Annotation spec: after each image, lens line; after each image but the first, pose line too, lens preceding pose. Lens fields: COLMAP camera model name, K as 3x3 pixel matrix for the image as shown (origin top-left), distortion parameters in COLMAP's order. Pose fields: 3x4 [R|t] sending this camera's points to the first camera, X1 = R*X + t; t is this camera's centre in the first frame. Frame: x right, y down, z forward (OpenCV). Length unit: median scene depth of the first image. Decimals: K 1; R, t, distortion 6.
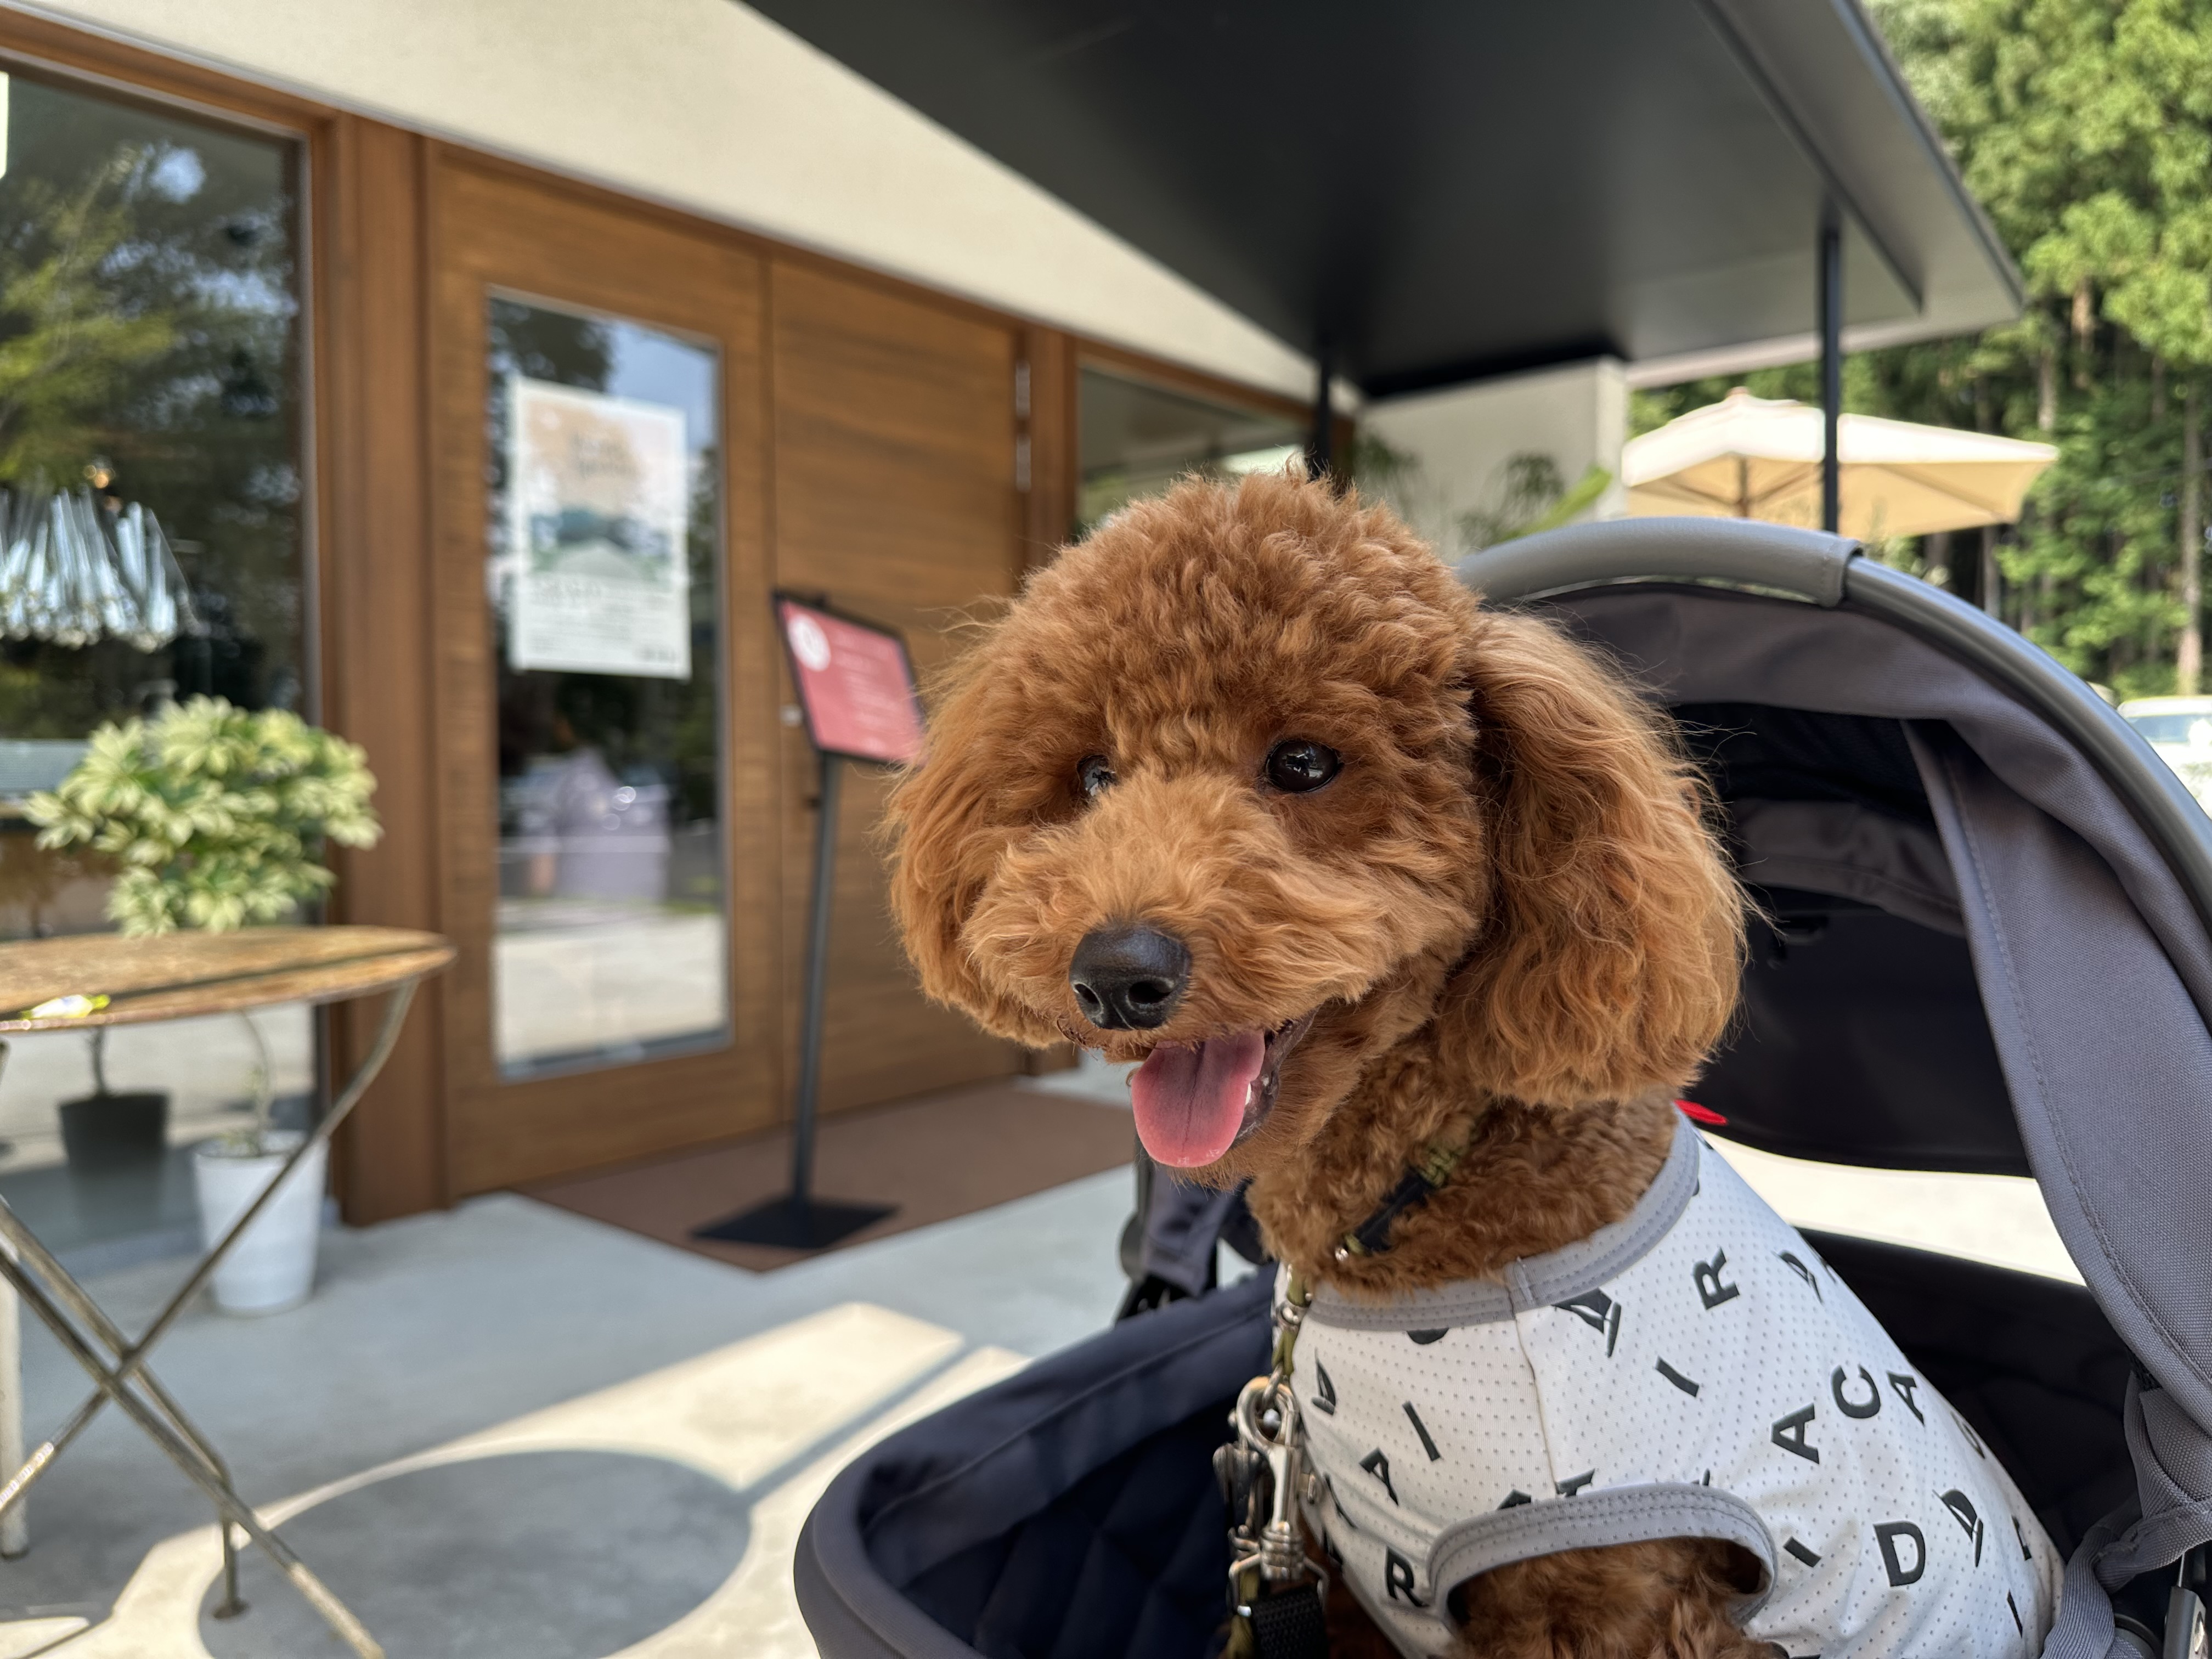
lens RADIAL K [[1587.5, 0, 1108.7], [0, 1587.5, 832.5], [0, 0, 1]] dist [0.008322, -0.049580]
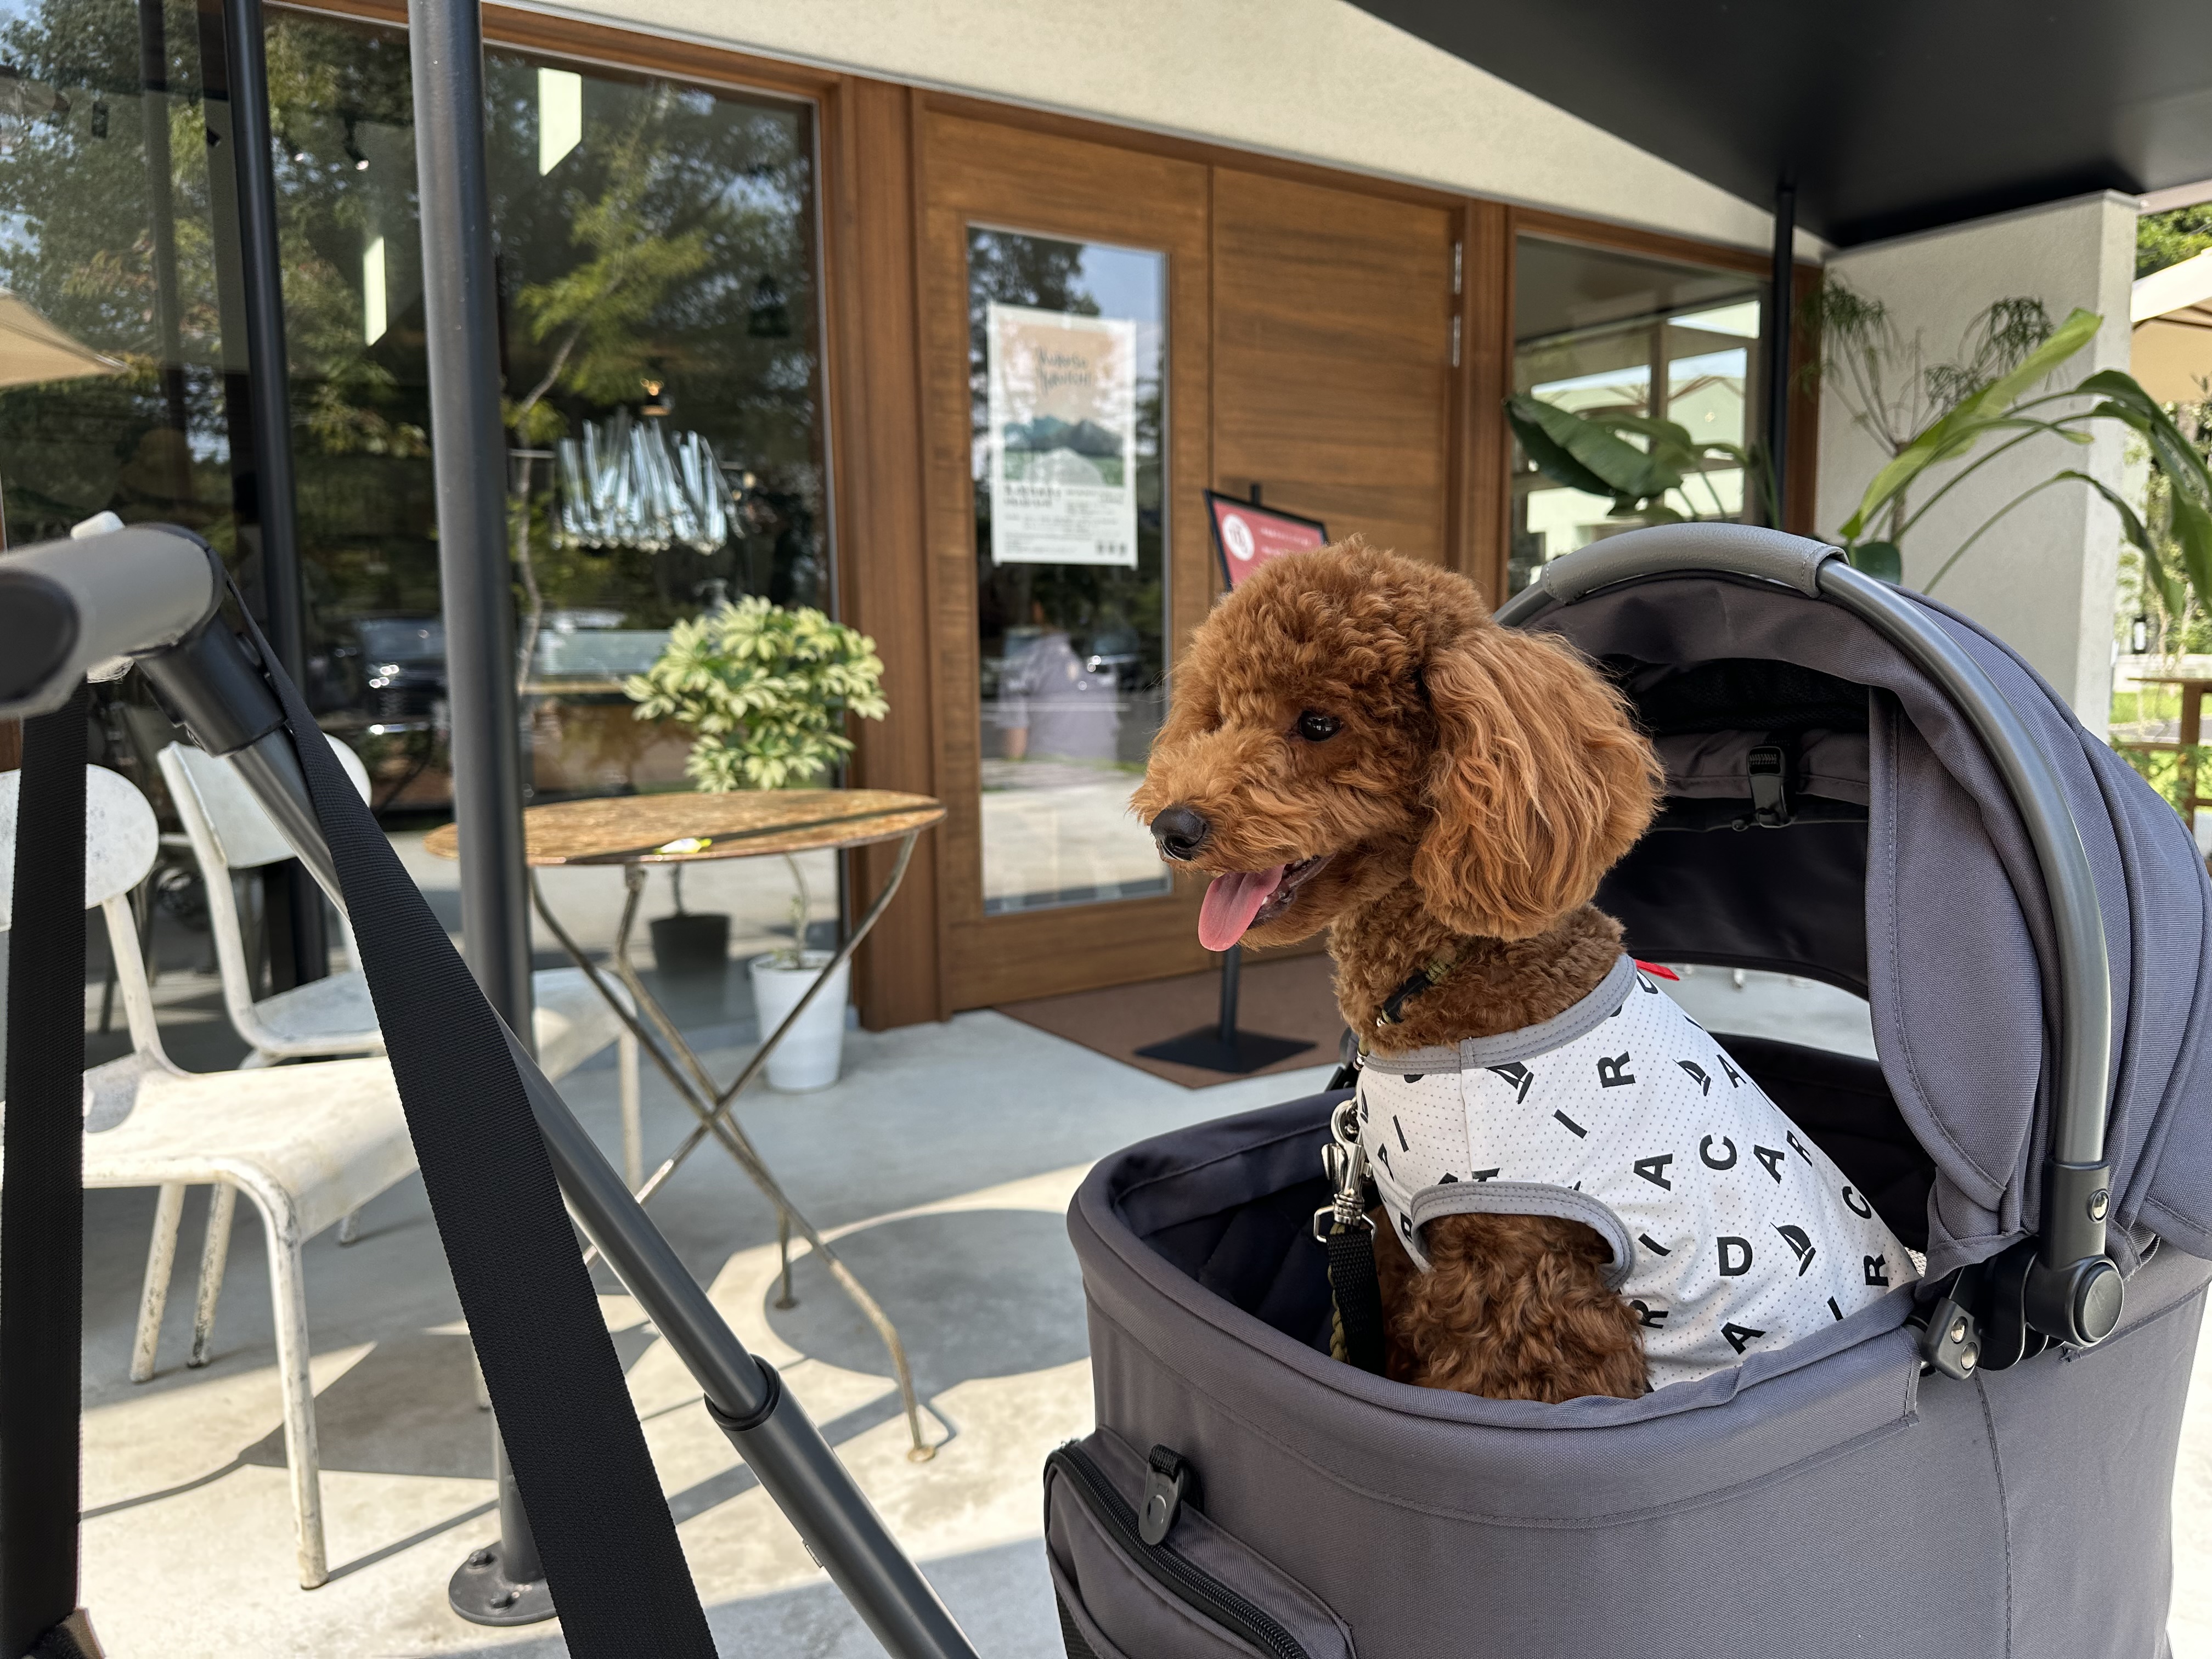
lens RADIAL K [[1561.9, 0, 1084.2], [0, 1561.9, 835.2], [0, 0, 1]] dist [0.089983, -0.129075]
pose [[0.954487, 0.026757, -0.297050, 0.039231], [-0.000138, 0.996007, 0.089273, -0.010040], [0.298253, -0.085169, 0.950679, -0.094052]]
